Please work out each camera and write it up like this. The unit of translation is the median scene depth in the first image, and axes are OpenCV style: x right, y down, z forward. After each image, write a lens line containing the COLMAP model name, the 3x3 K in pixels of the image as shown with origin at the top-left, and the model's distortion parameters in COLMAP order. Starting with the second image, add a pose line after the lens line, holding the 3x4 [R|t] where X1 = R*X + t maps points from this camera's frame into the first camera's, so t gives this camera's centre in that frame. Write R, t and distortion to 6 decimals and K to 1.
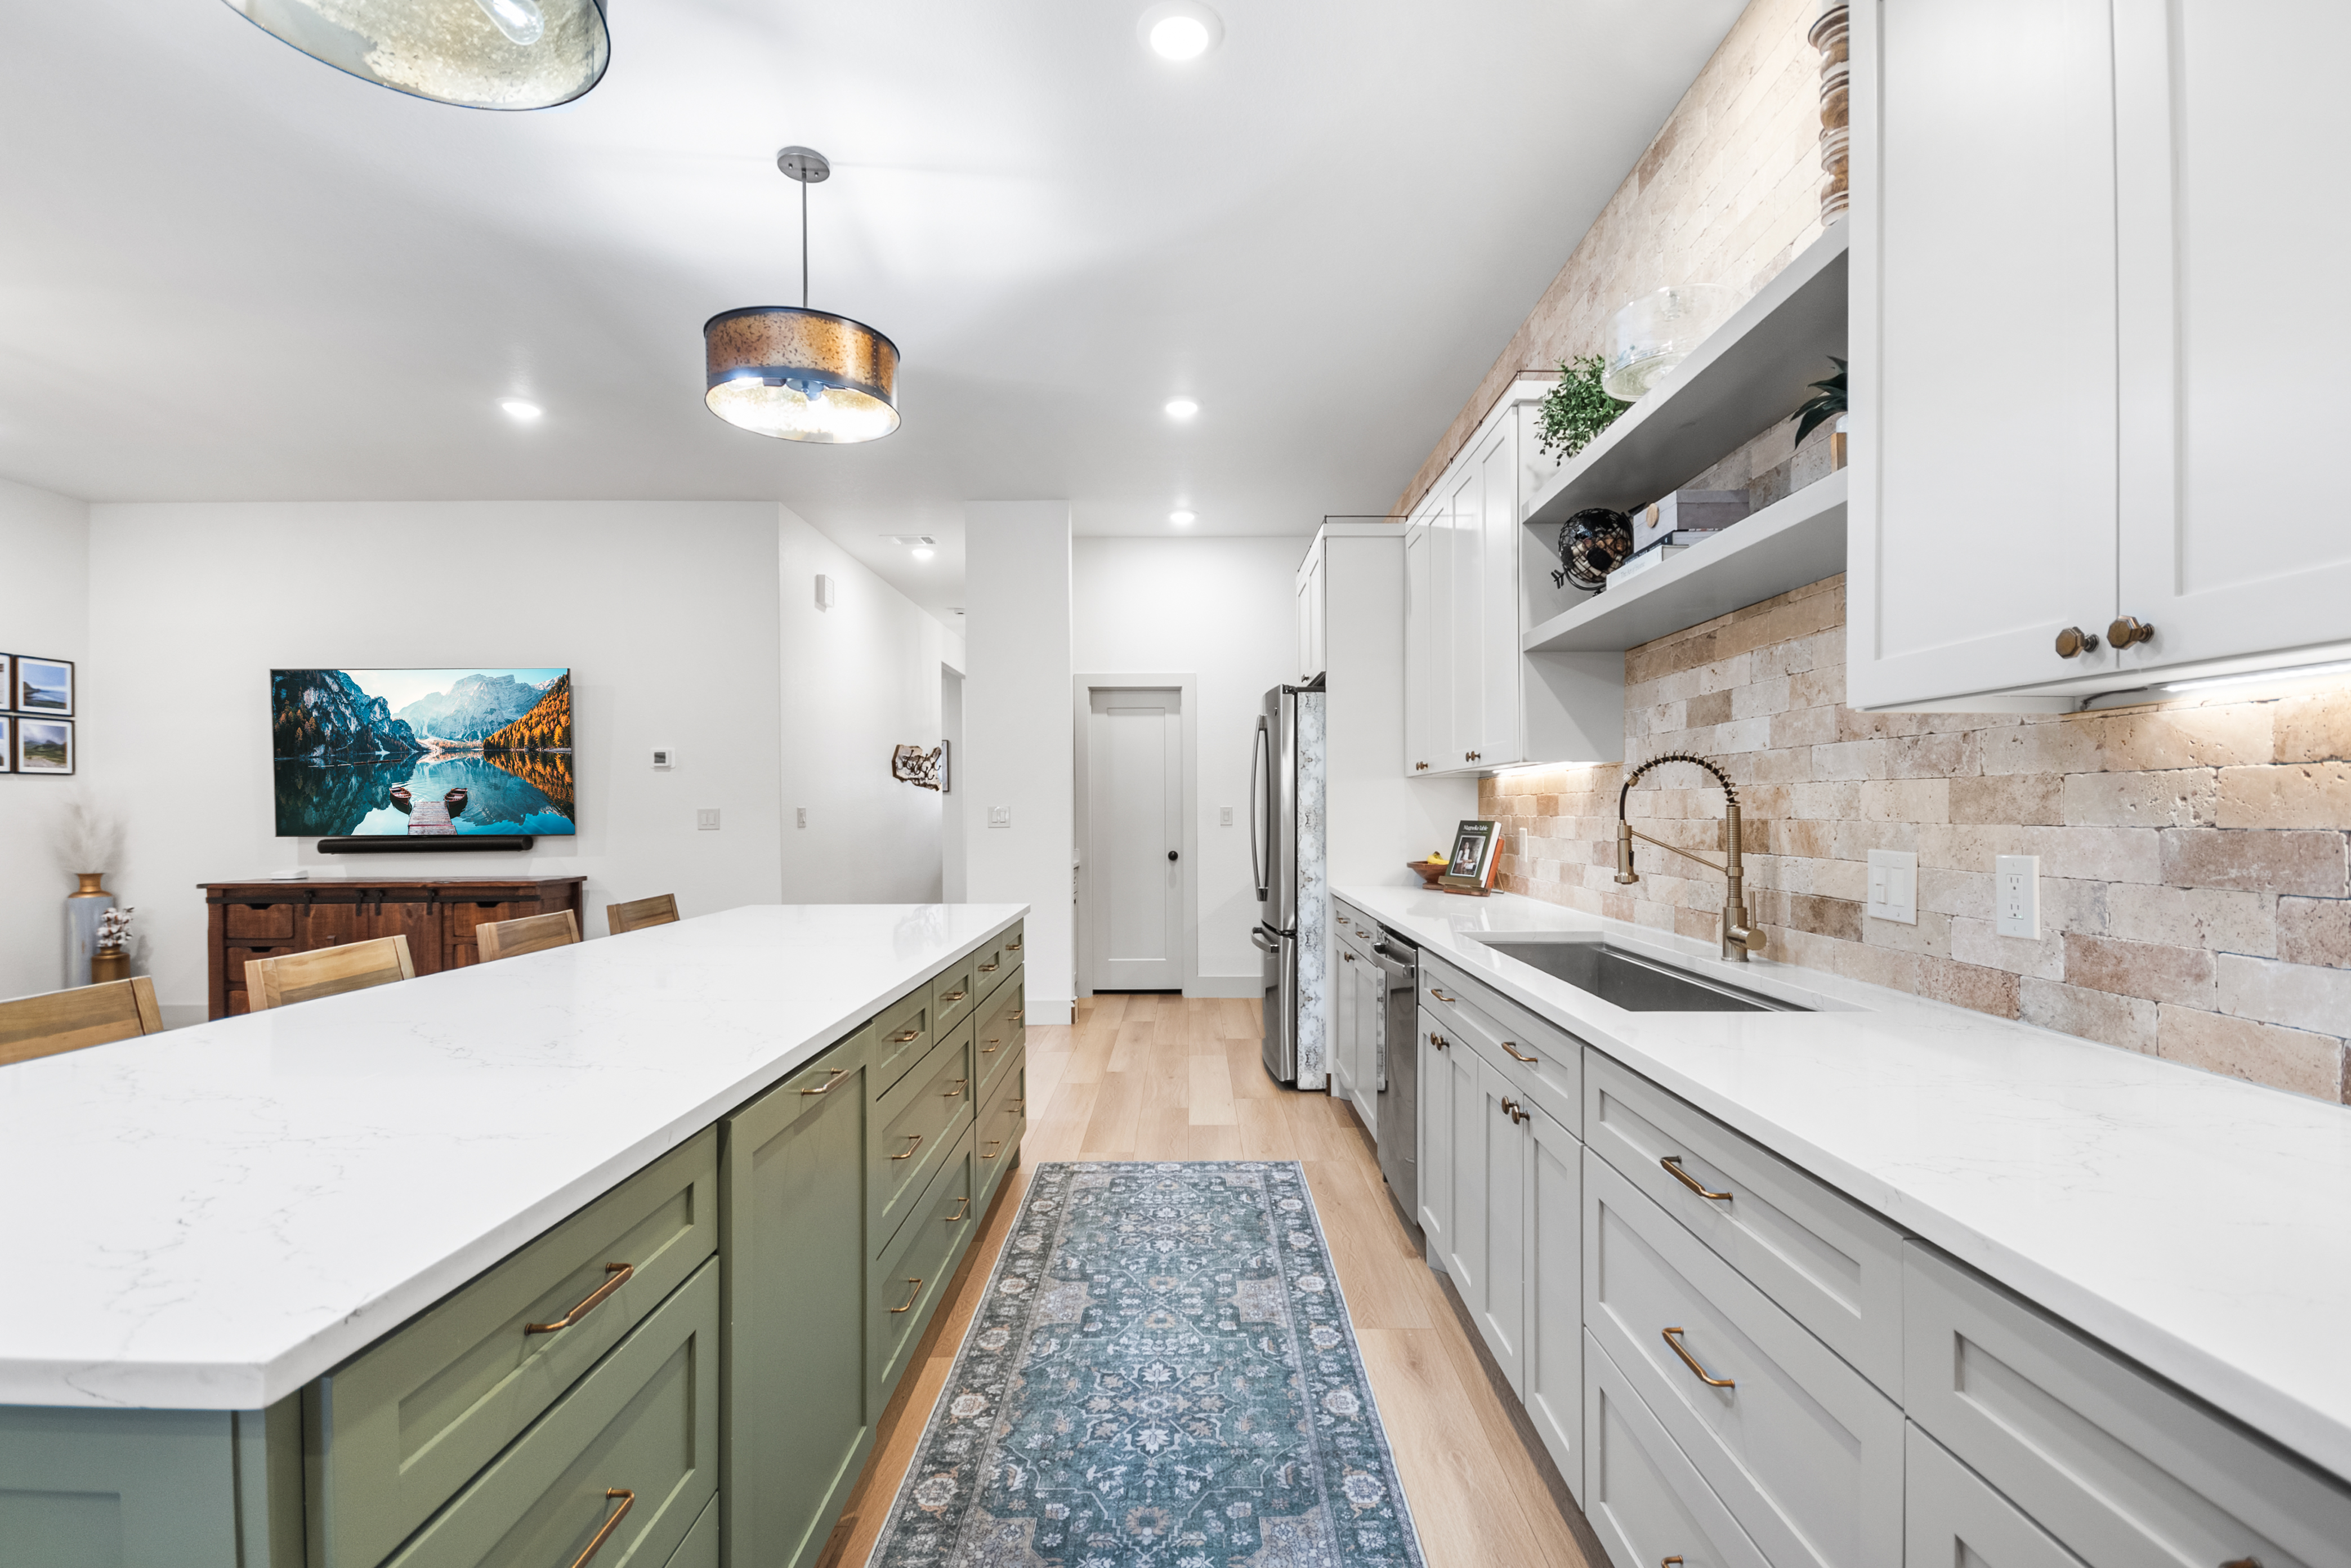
lens RADIAL K [[1051.1, 0, 1178.2], [0, 1051.1, 808.4], [0, 0, 1]] dist [0.009063, -0.006840]
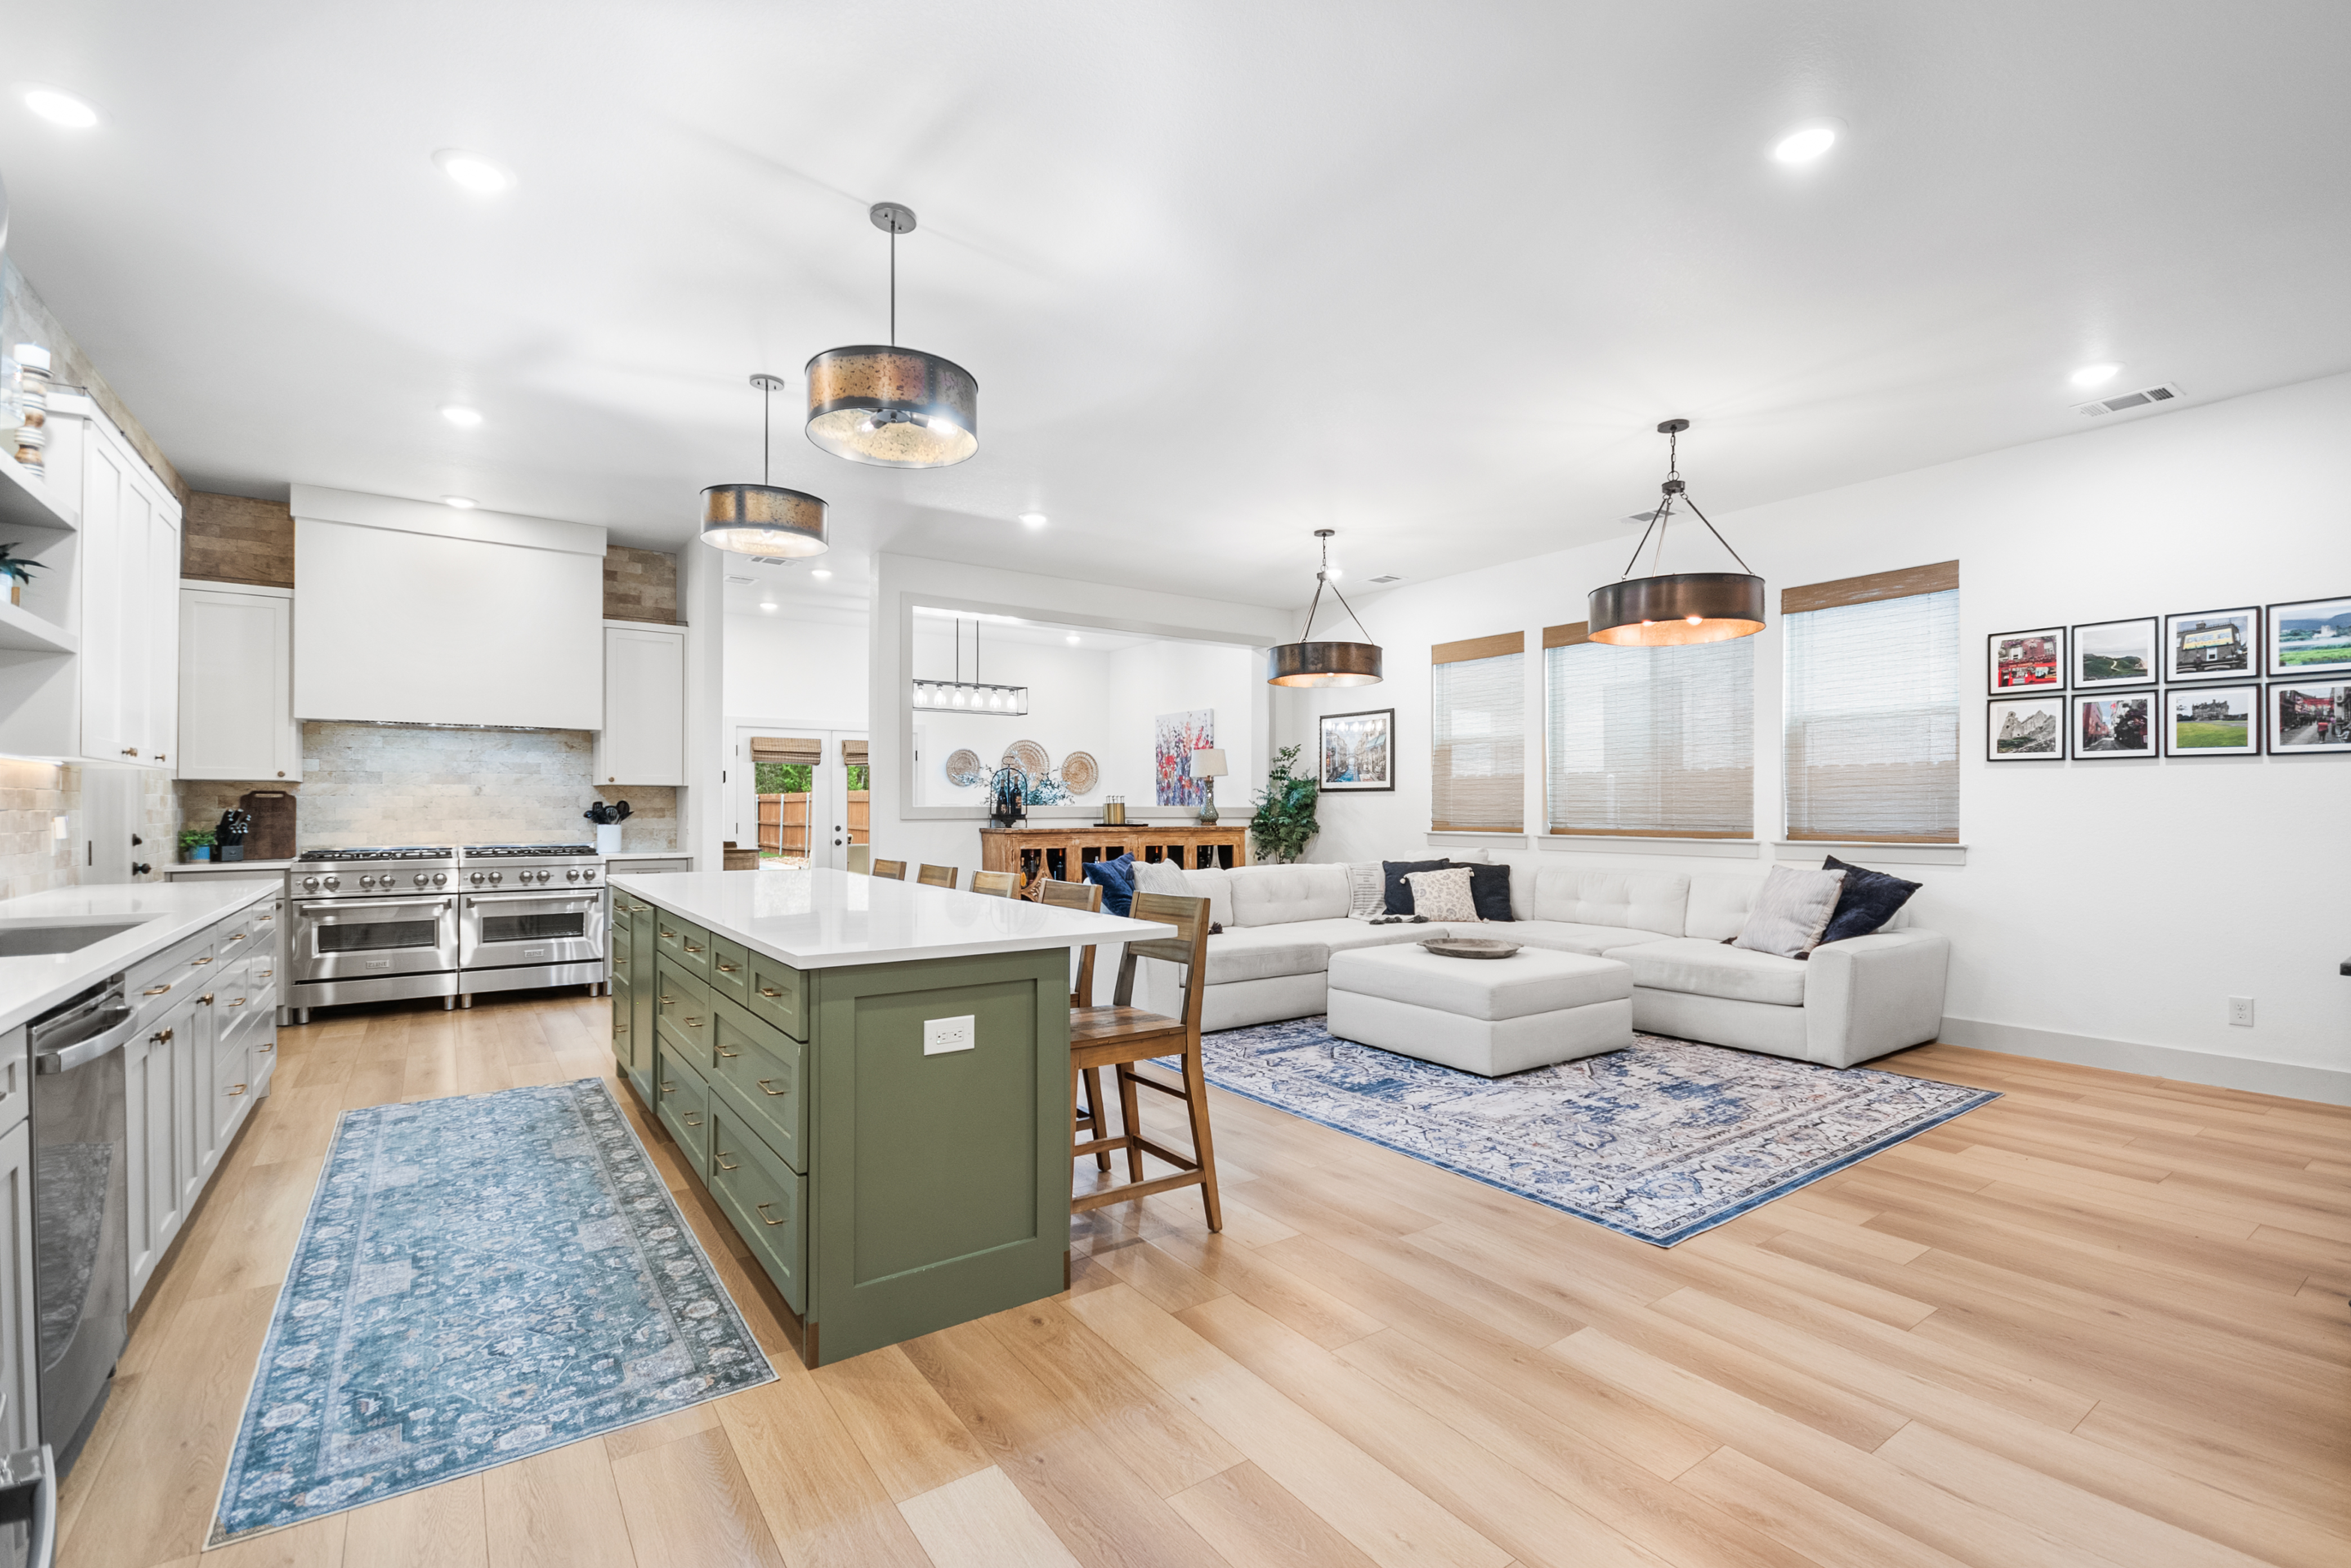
lens RADIAL K [[1051.1, 0, 1190.1], [0, 1051.1, 800.9], [0, 0, 1]] dist [0.009063, -0.006840]
pose [[-0.809742, -0.000890, -0.586785, 0.035225], [0.001738, 0.999991, -0.003914, 0.004112], [0.586783, -0.004189, -0.809733, 1.770833]]
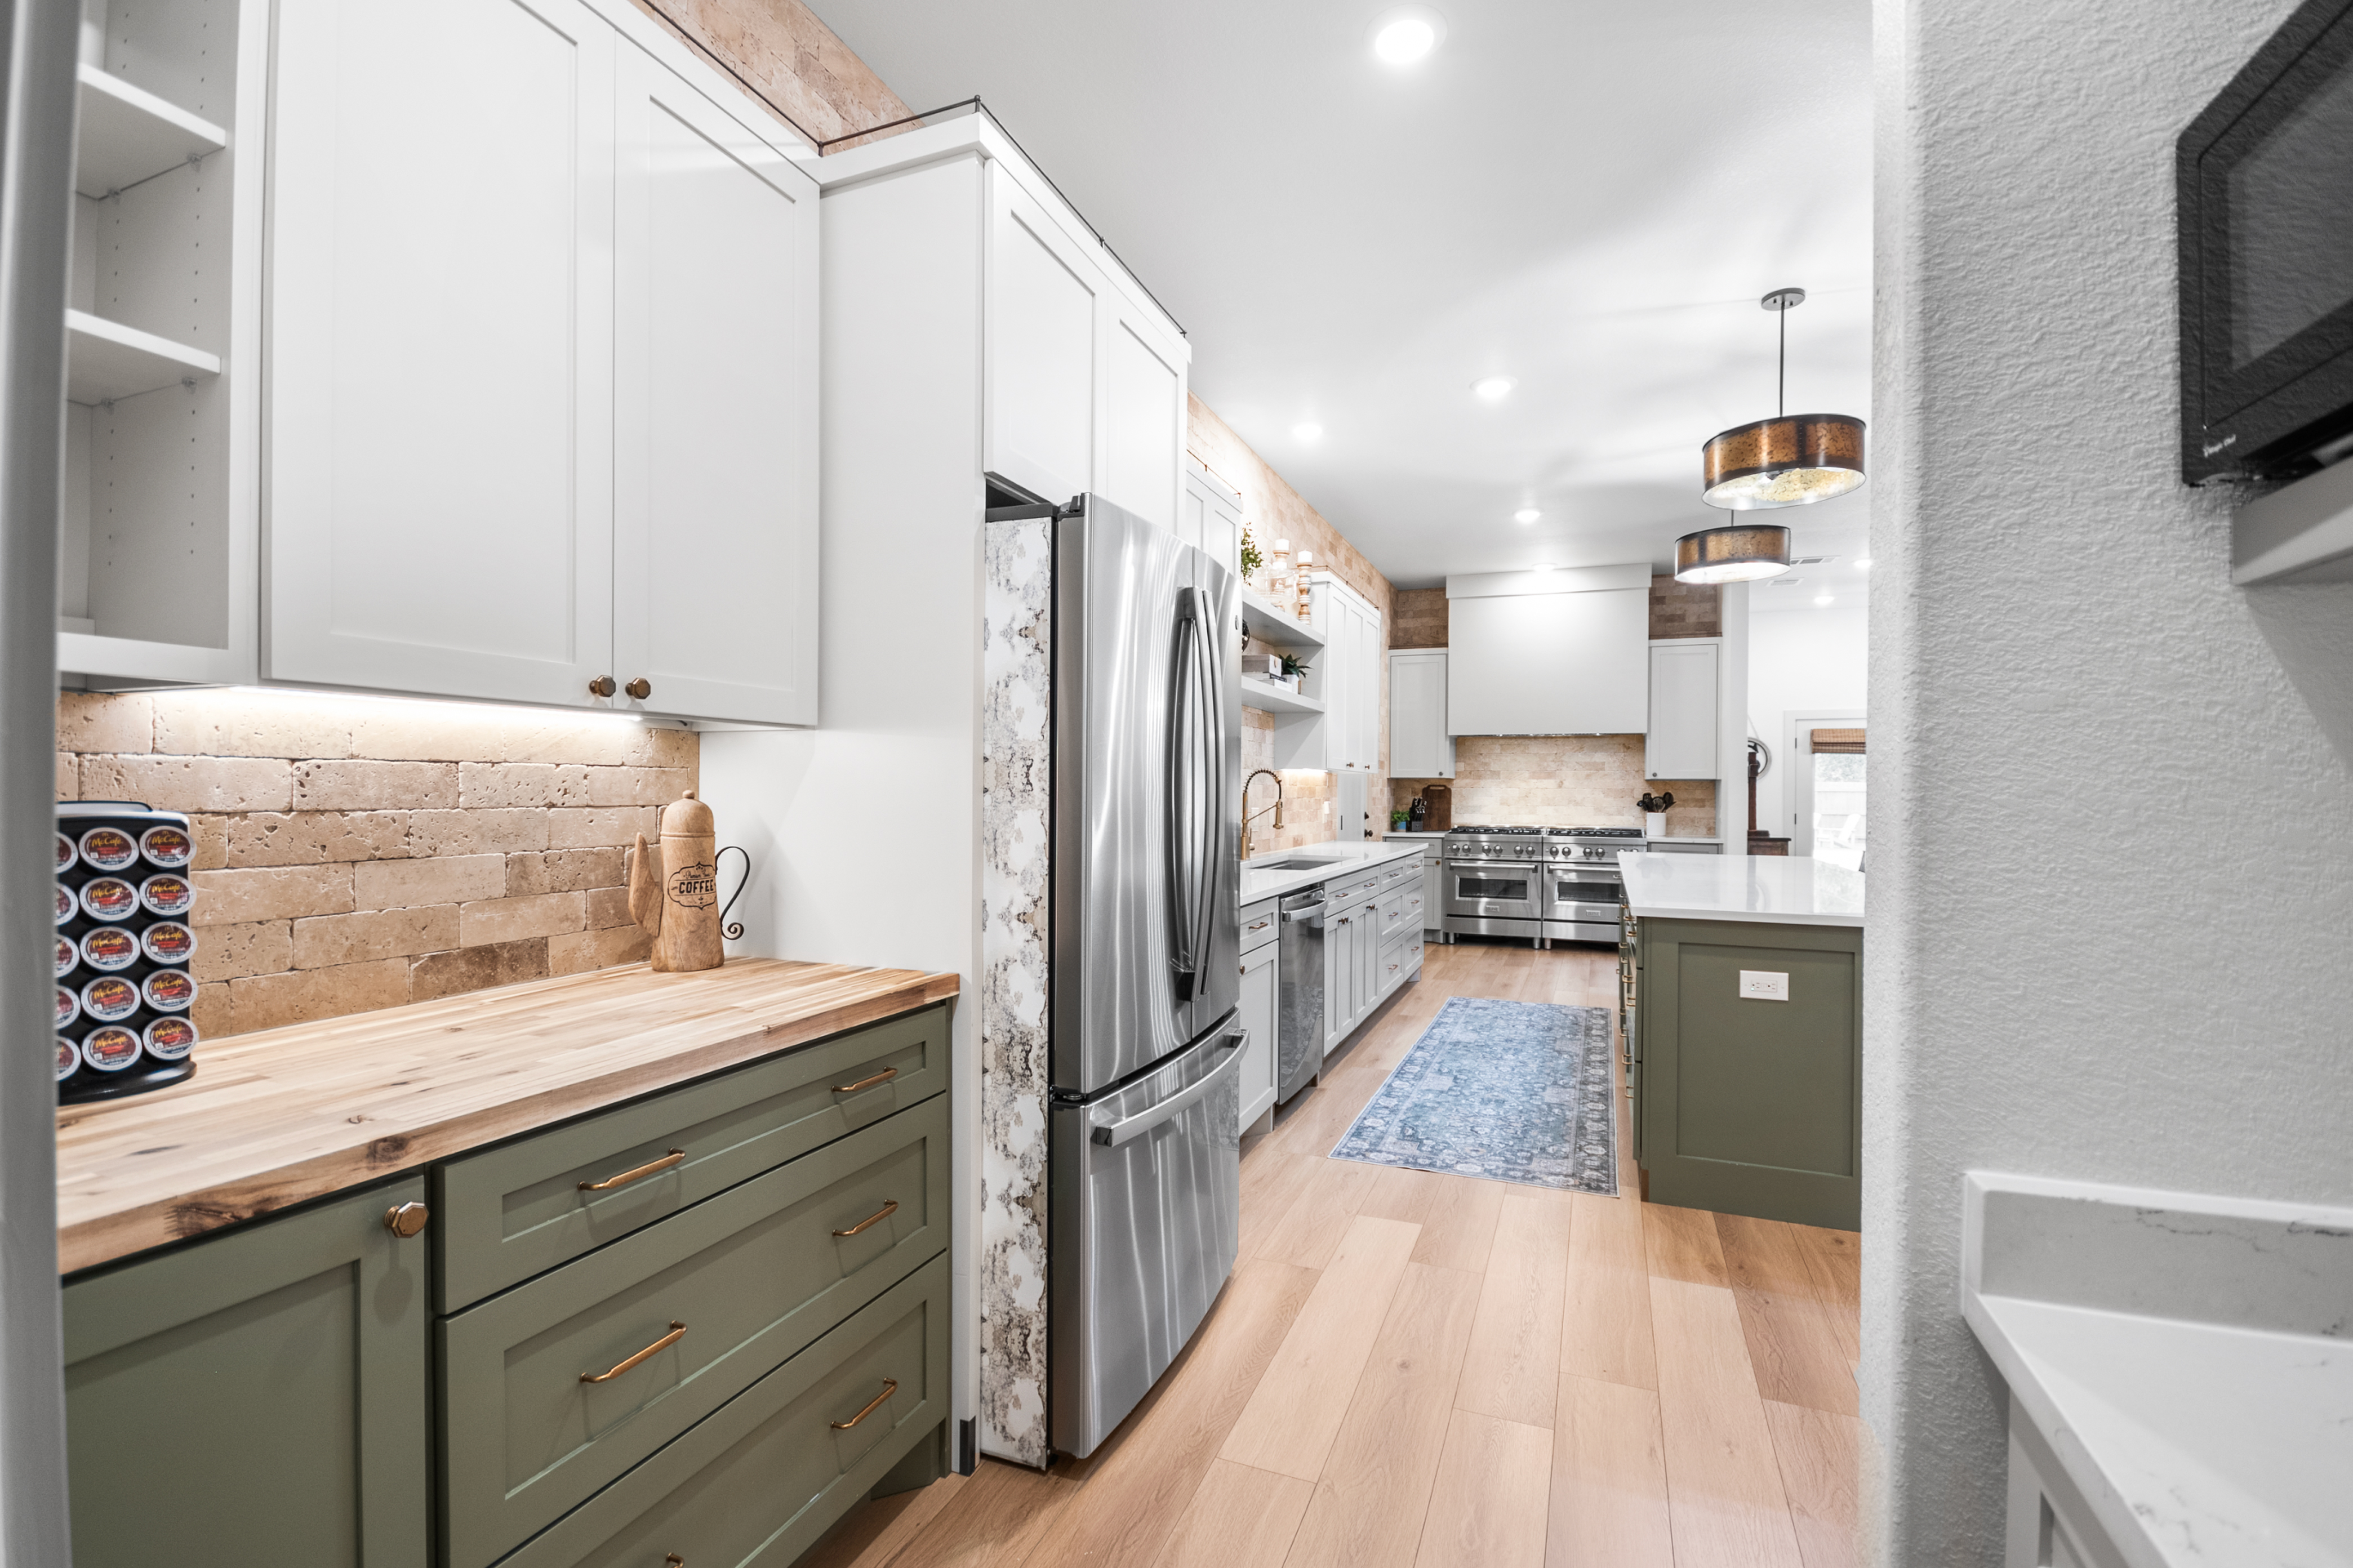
lens RADIAL K [[1051.8, 0, 1189.1], [0, 1051.8, 800.6], [0, 0, 1]] dist [0.009063, -0.006840]
pose [[-0.933343, -0.006890, 0.358920, -0.120873], [-0.004256, 0.999958, 0.008129, -0.002251], [-0.358961, 0.006060, -0.933333, 2.111709]]
